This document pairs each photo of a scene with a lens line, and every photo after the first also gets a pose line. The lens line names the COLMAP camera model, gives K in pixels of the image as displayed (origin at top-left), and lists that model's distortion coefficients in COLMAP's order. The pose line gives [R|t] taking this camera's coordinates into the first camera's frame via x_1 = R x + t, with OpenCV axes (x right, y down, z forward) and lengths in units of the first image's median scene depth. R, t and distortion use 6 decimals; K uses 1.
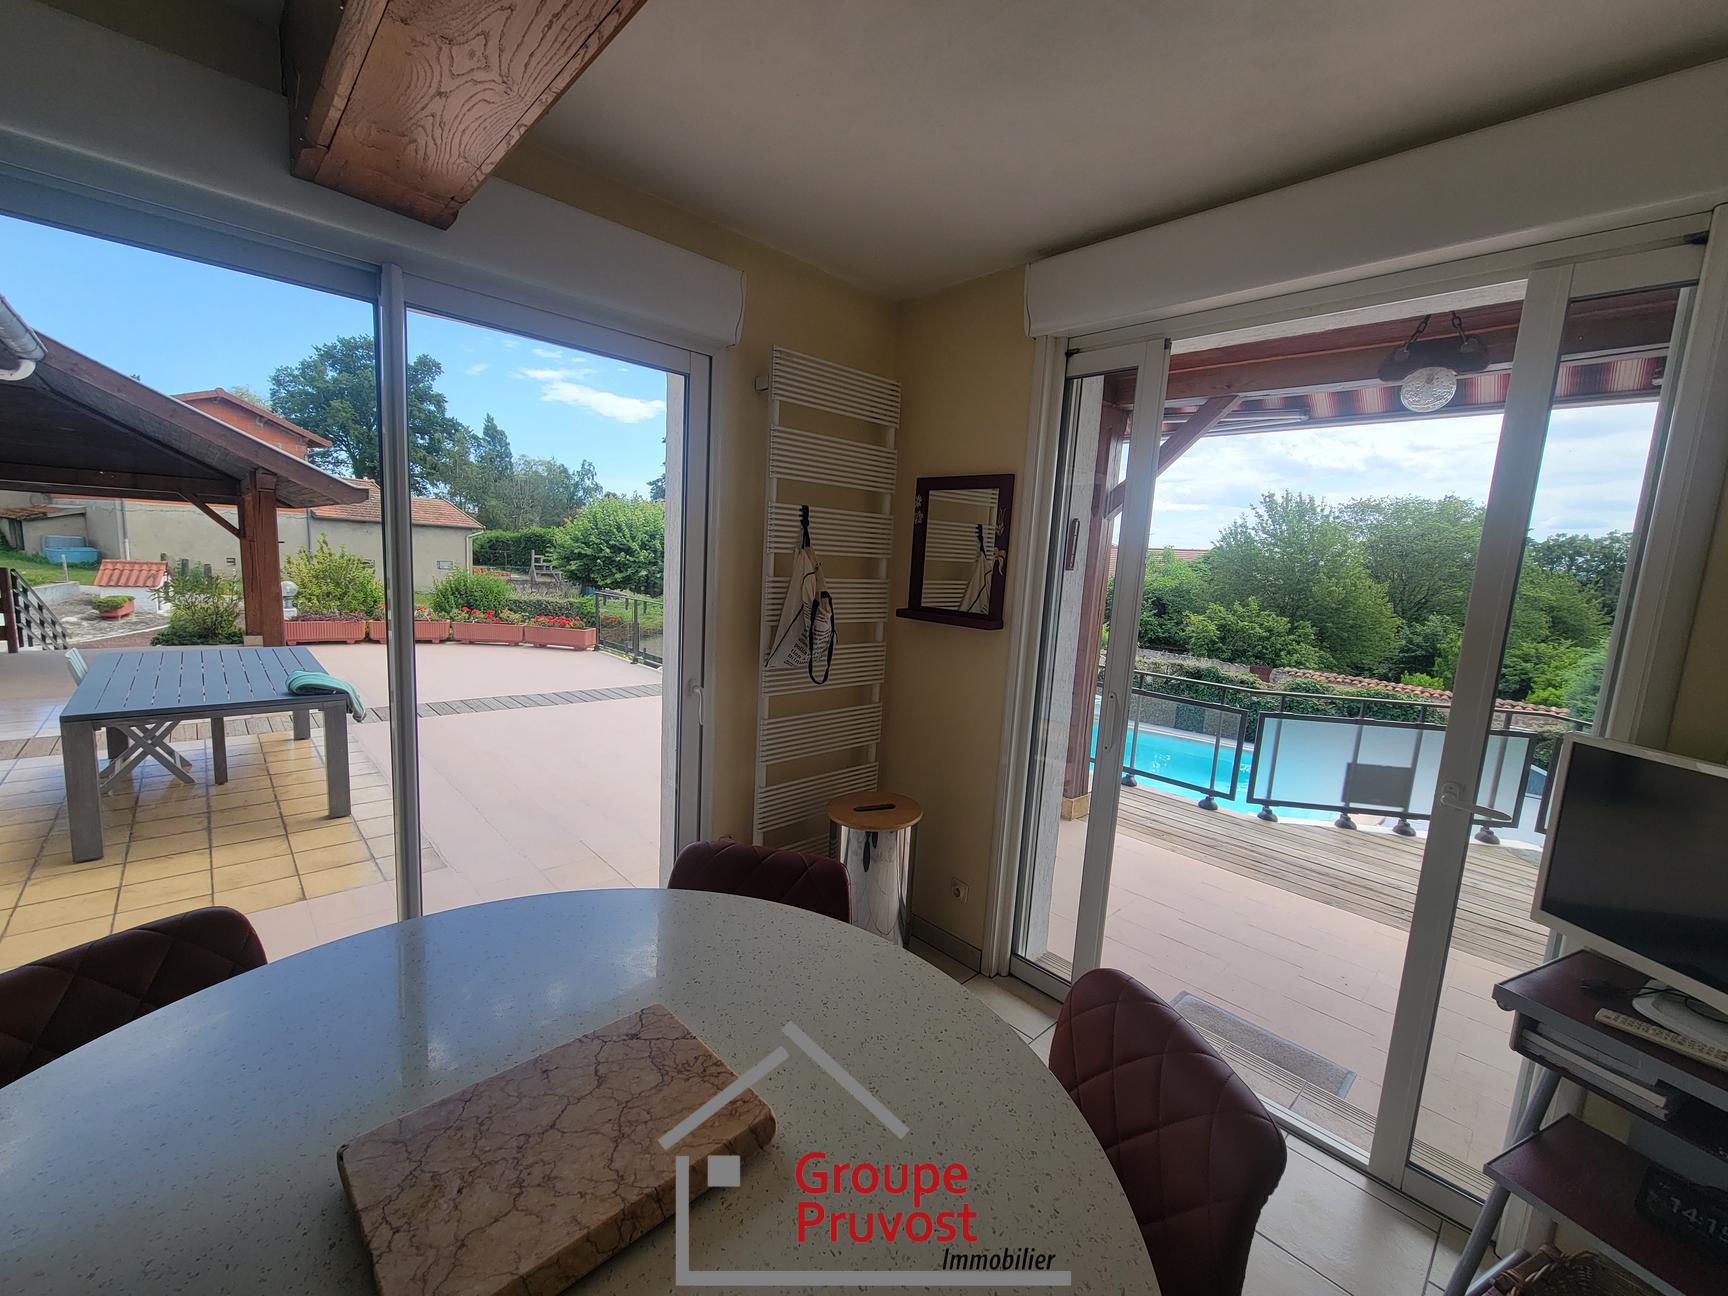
lens RADIAL K [[703.2, 0, 859.0], [0, 703.2, 655.0], [0, 0, 1]] dist [-0.000381, -0.000655]
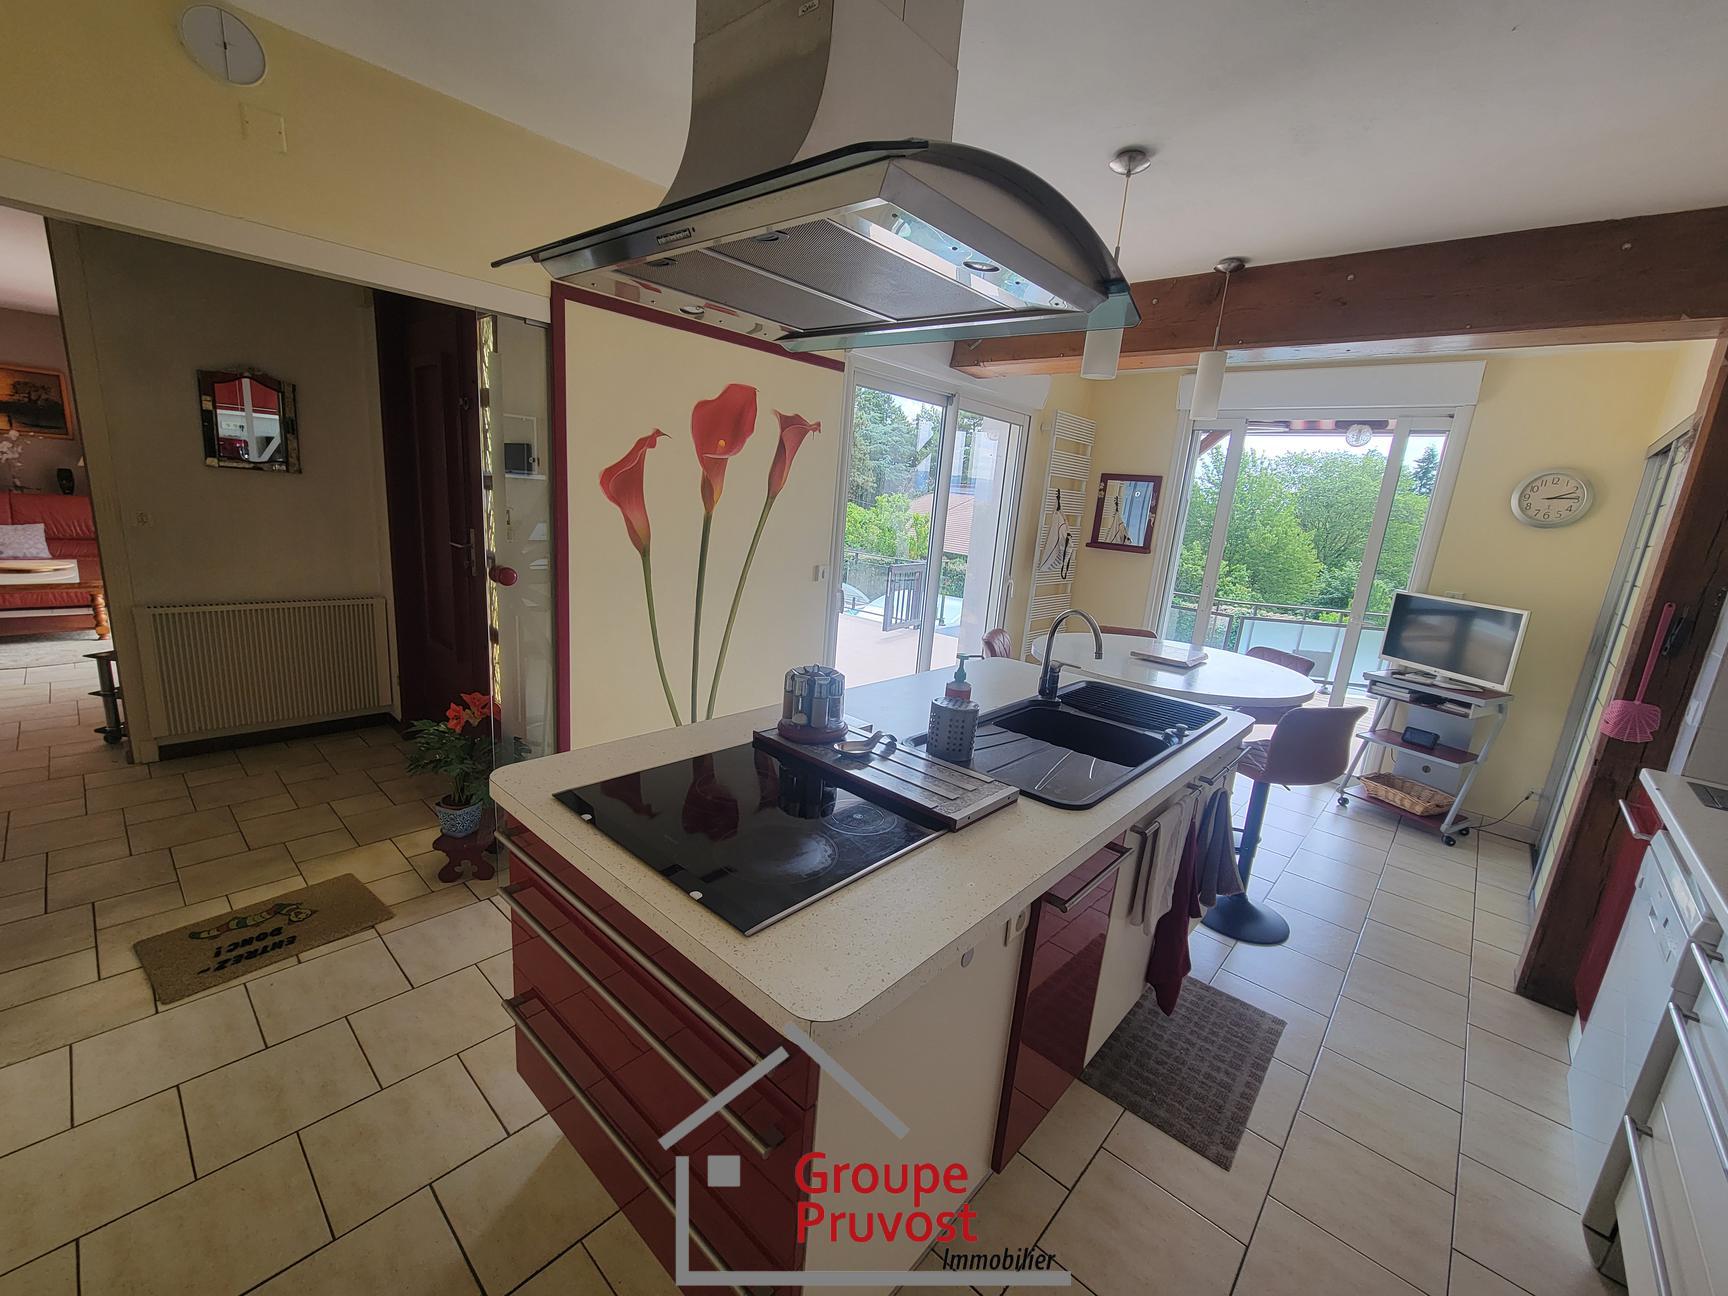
lens RADIAL K [[703.2, 0, 859.0], [0, 703.2, 655.0], [0, 0, 1]] dist [-0.000381, -0.000655]
pose [[0.996752, 0.006802, 0.080250, -0.055245], [-0.013773, 0.996145, 0.086639, 0.006211], [-0.079351, -0.087463, 0.993002, -0.067063]]
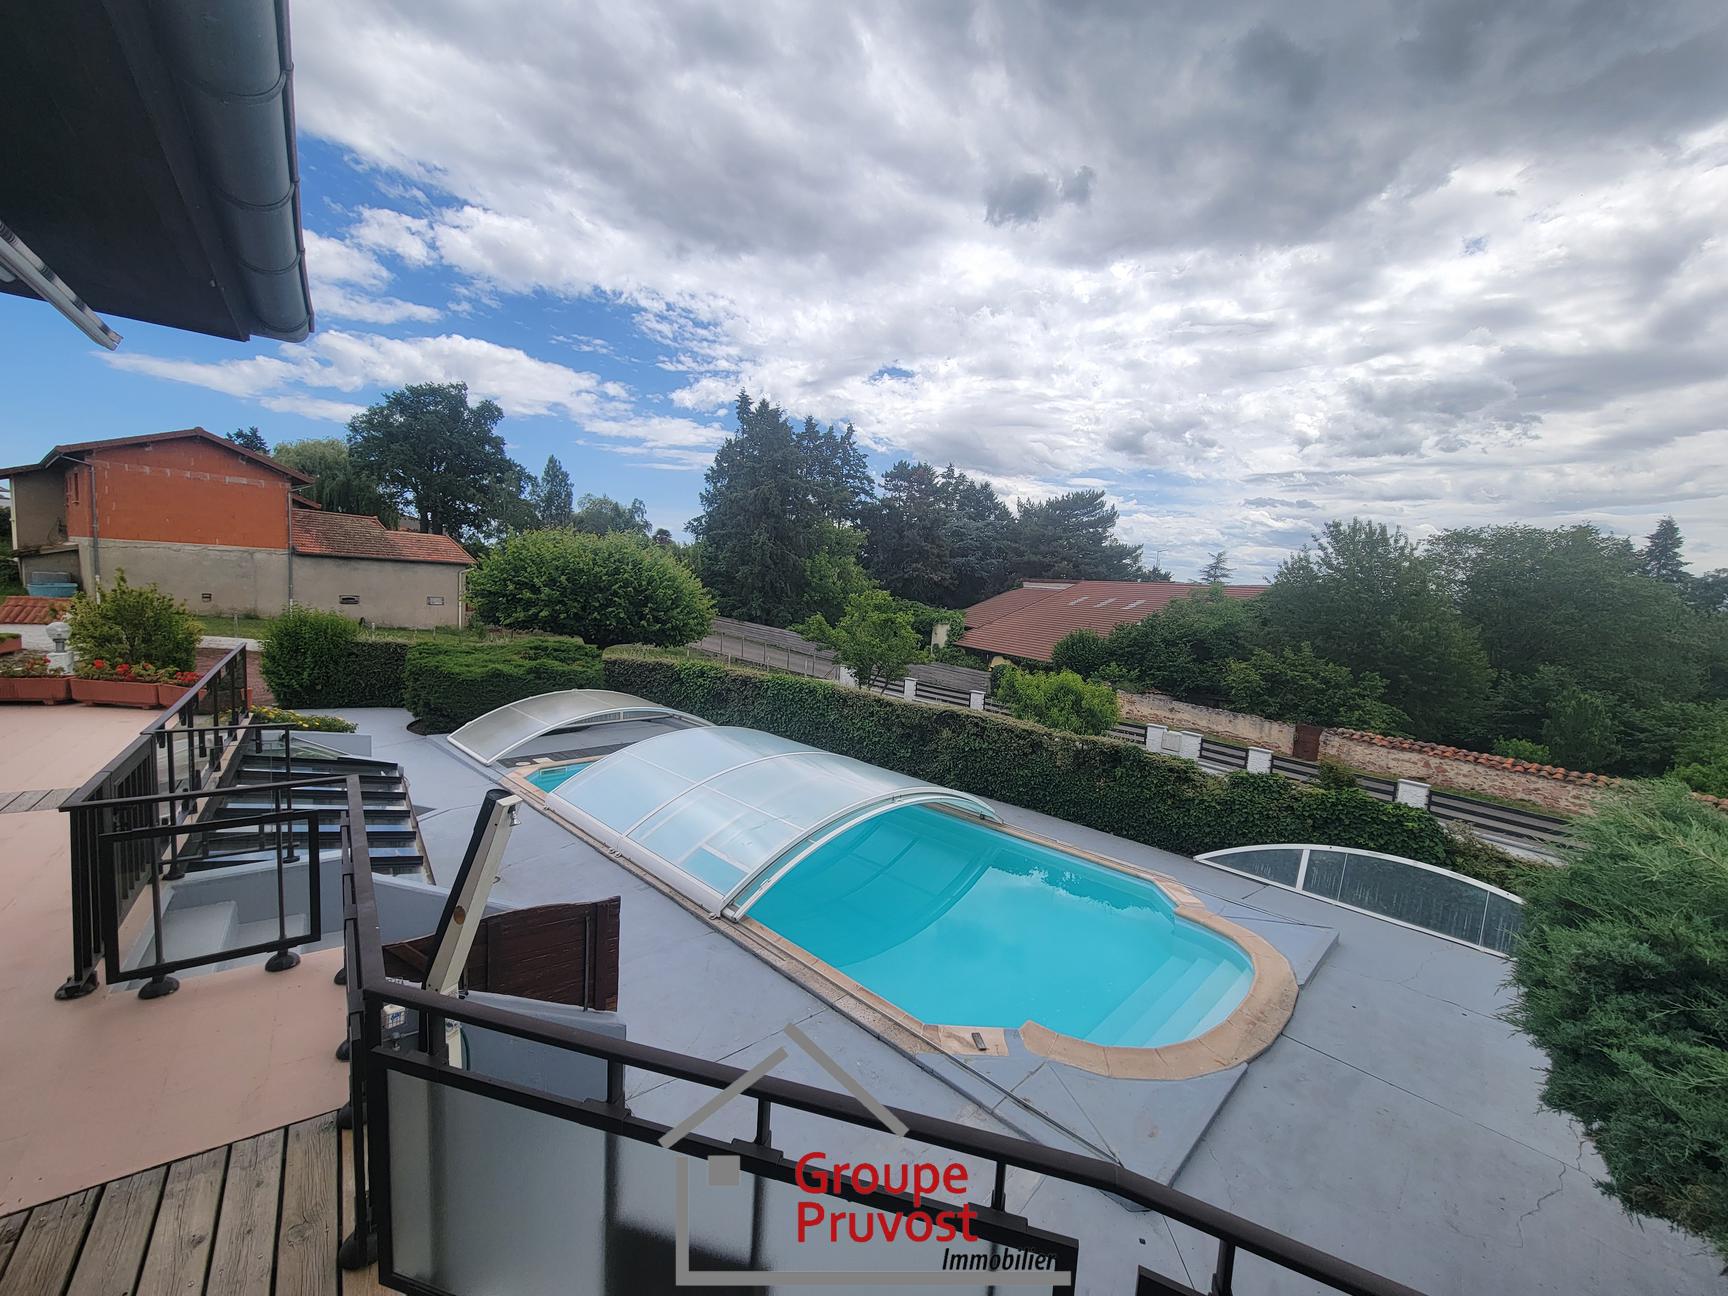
lens RADIAL K [[703.2, 0, 859.0], [0, 703.2, 655.0], [0, 0, 1]] dist [-0.000381, -0.000655]
pose [[0.993447, 0.012646, -0.113594, 0.116321], [-0.018329, 0.998624, -0.049129, -0.014726], [0.112816, 0.050889, 0.992312, 0.090941]]
